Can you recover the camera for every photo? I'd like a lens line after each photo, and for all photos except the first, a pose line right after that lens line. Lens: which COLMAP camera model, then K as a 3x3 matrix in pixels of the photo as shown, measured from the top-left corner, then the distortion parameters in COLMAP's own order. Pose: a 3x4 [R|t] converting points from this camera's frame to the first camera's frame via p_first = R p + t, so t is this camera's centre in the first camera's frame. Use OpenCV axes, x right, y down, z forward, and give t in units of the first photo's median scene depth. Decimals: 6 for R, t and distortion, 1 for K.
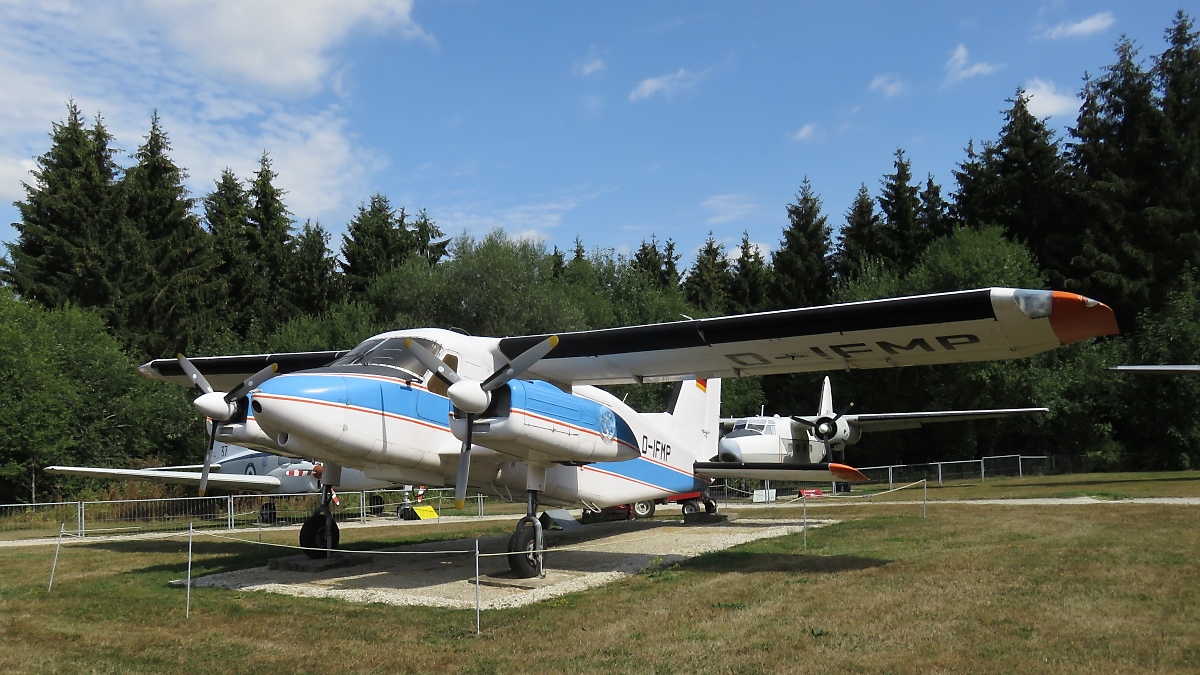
lens RADIAL K [[999.6, 0, 586.3], [0, 999.6, 432.9], [0, 0, 1]] dist [-0.013333, -0.016102]
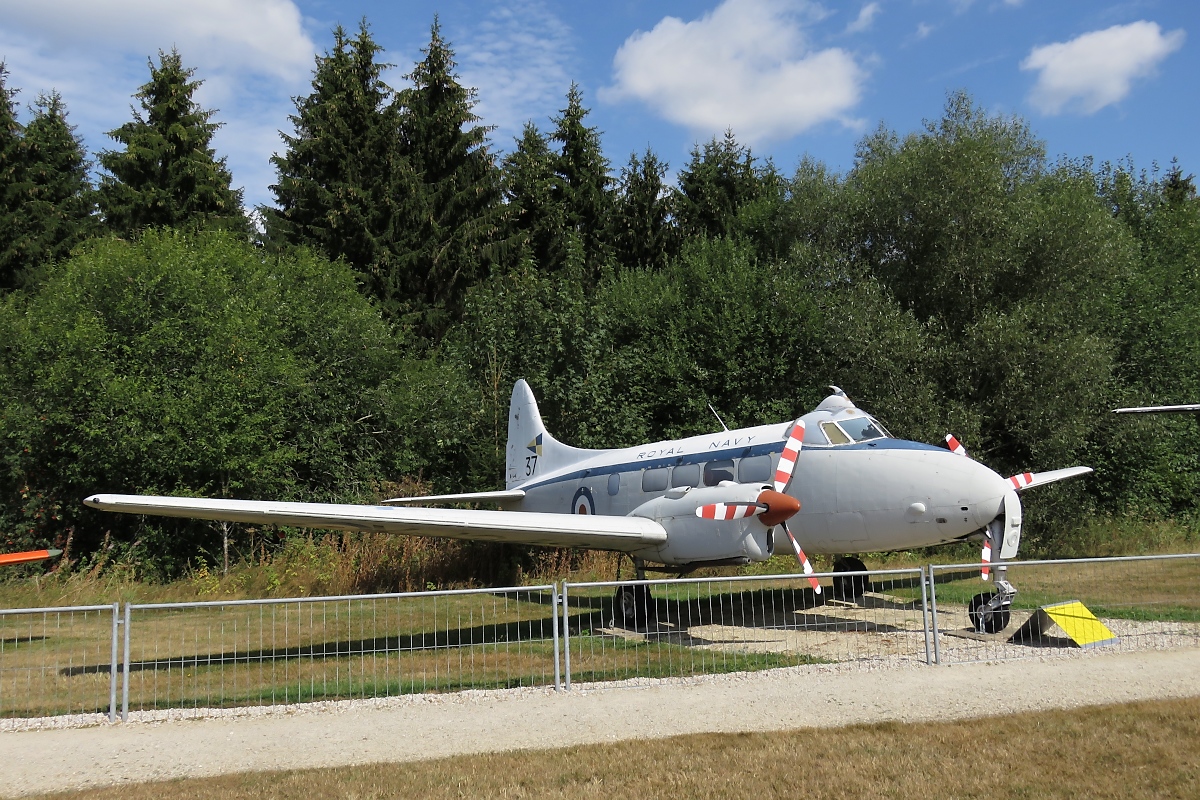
lens RADIAL K [[1010.1, 0, 594.9], [0, 1010.1, 396.1], [0, 0, 1]] dist [-0.029798, 0.001831]
pose [[0.961489, -0.029213, -0.273288, -0.124997], [0.011774, 0.997800, -0.065235, 0.011471], [0.274592, 0.059505, 0.959718, 0.337057]]
